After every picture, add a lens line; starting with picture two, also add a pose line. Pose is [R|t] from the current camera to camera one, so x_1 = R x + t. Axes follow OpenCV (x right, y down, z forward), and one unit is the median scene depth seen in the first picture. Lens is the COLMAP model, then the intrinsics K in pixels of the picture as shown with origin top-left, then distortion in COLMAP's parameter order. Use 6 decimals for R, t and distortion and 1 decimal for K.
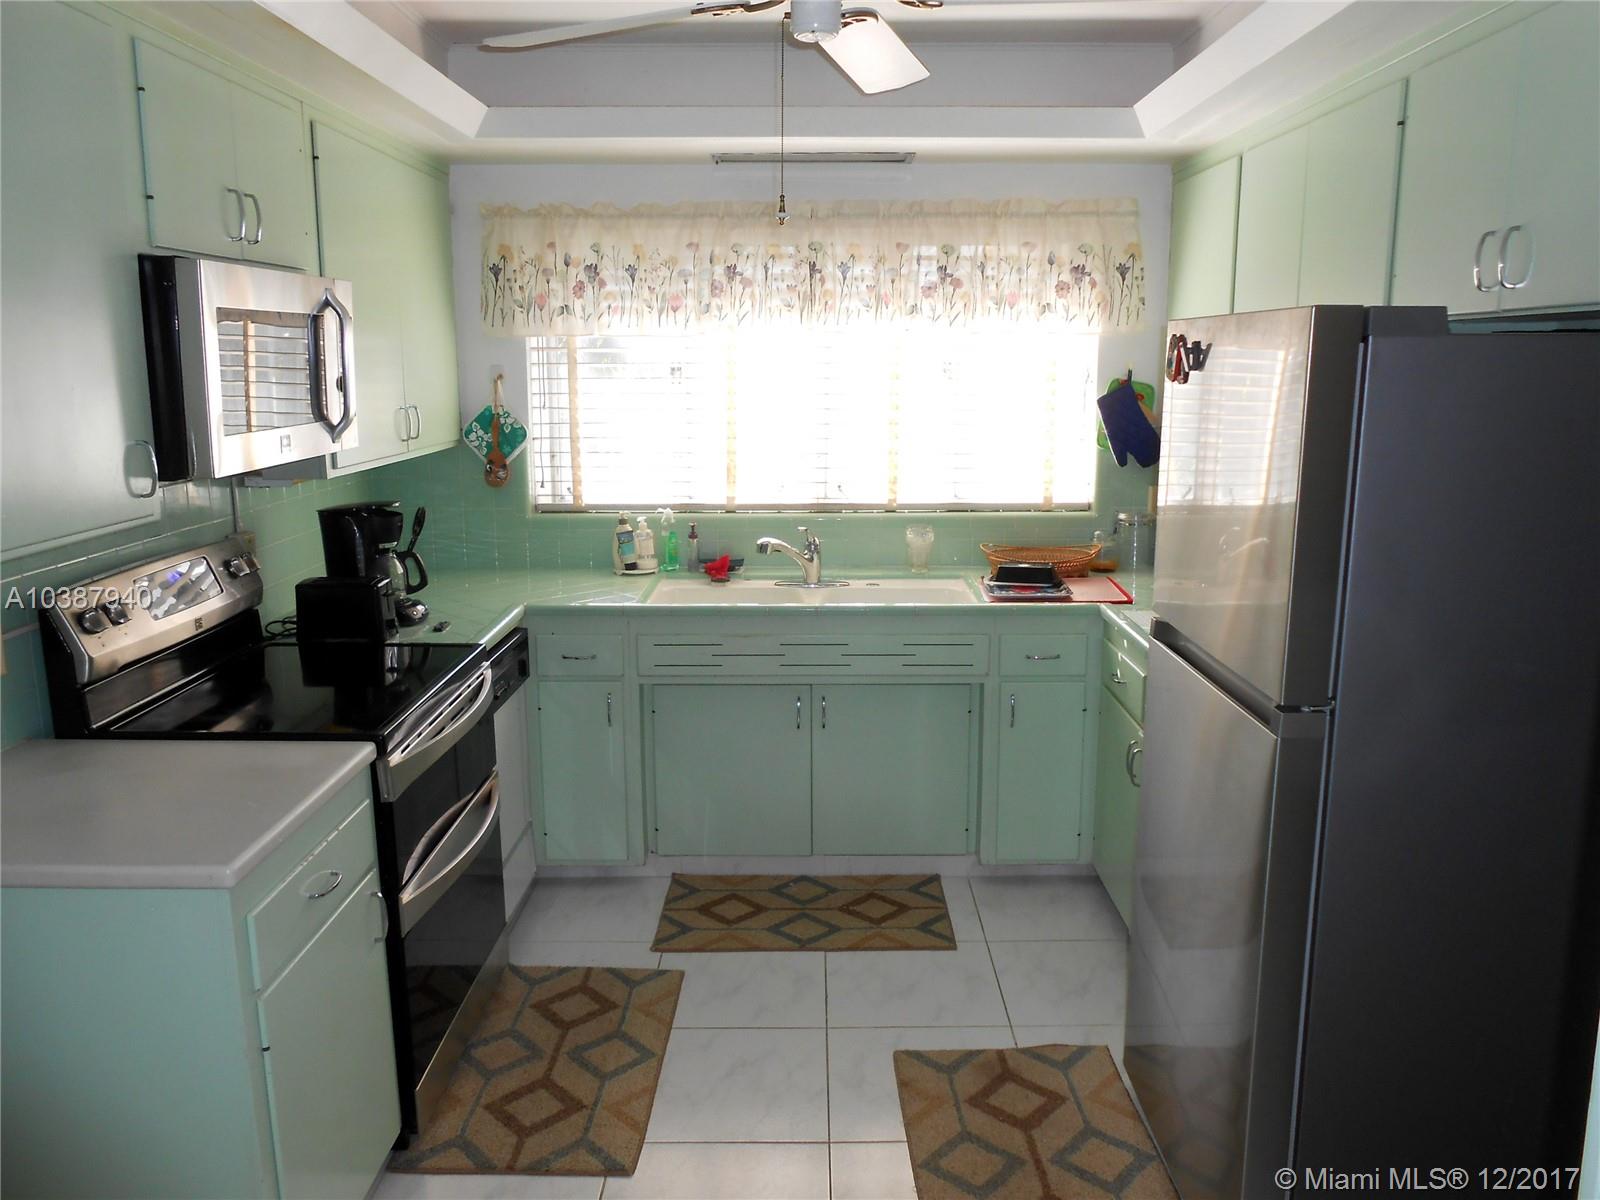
lens RADIAL K [[1289.5, 0, 800.0], [0, 1289.5, 600.0], [0, 0, 1]] dist [-0.033239, 0.063802]
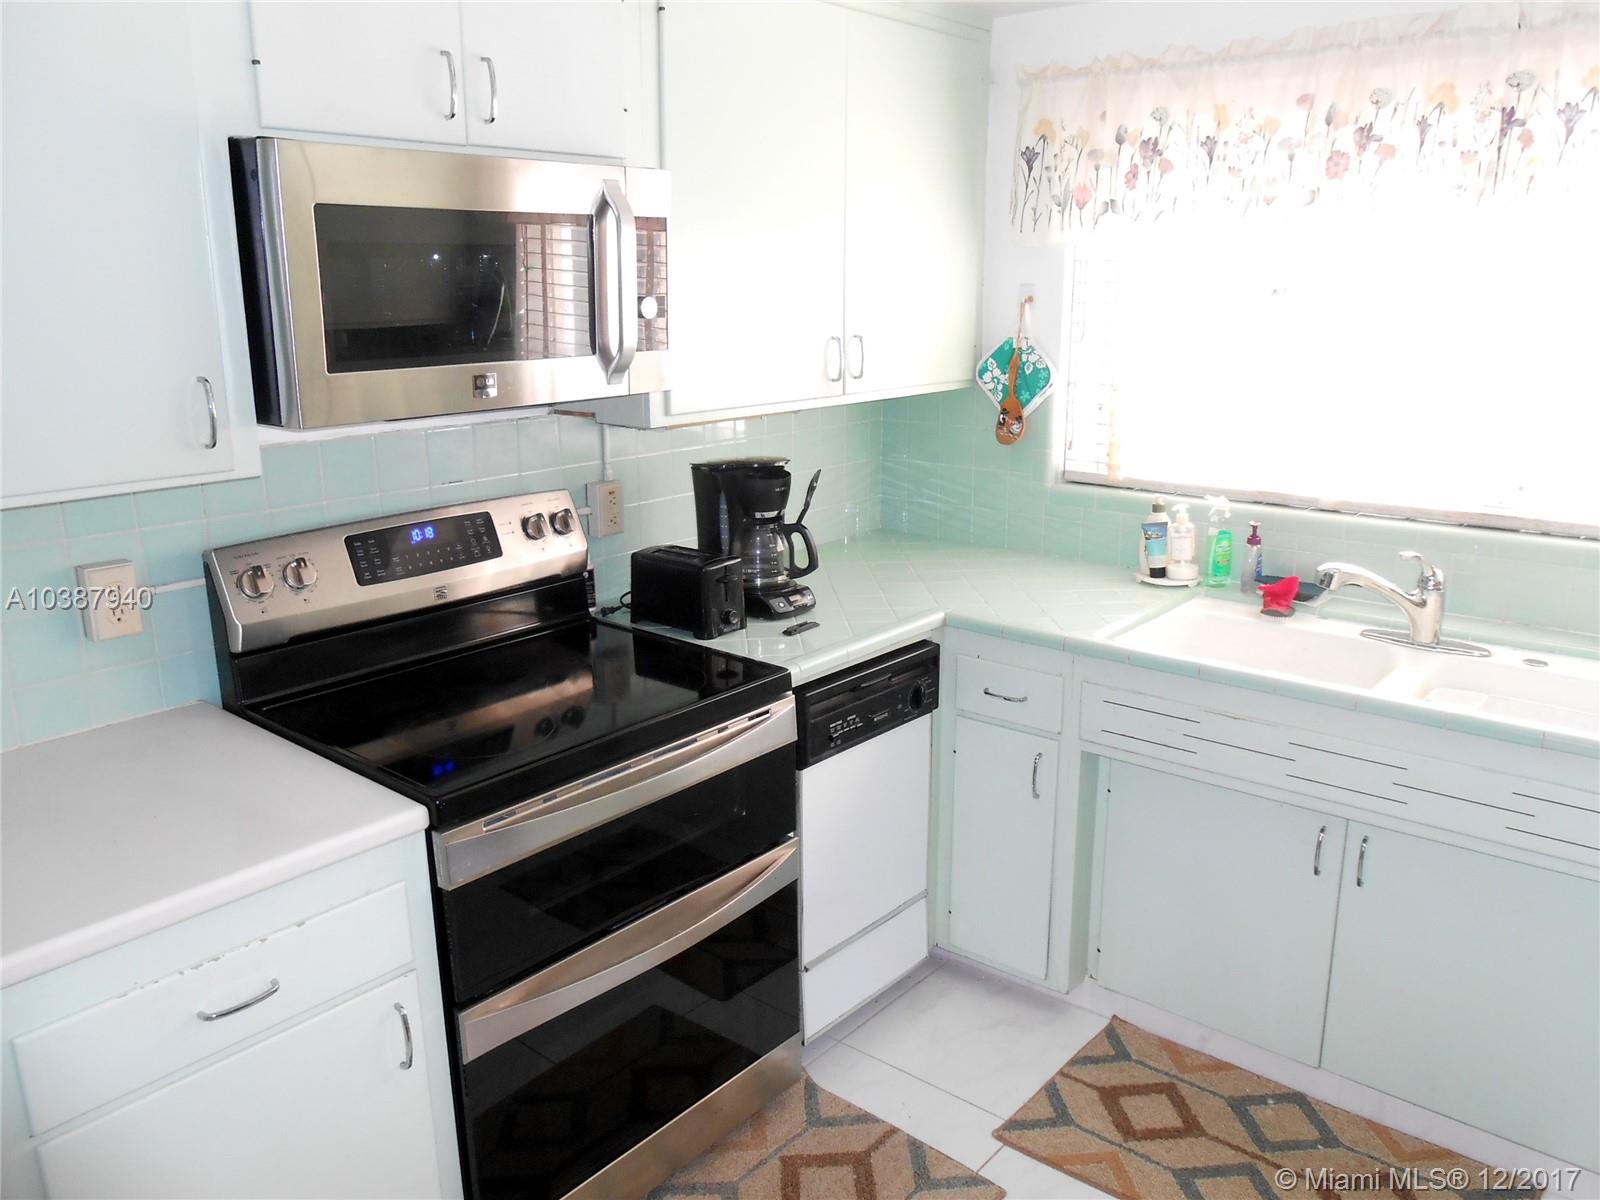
lens RADIAL K [[1233.0, 0, 800.0], [0, 1233.0, 600.0], [0, 0, 1]] dist [-0.056005, 0.070005]
pose [[0.763860, 0.160356, -0.625143, 0.147708], [-0.117448, 0.987005, 0.109669, -0.063760], [0.634605, -0.010350, 0.772767, 0.362335]]
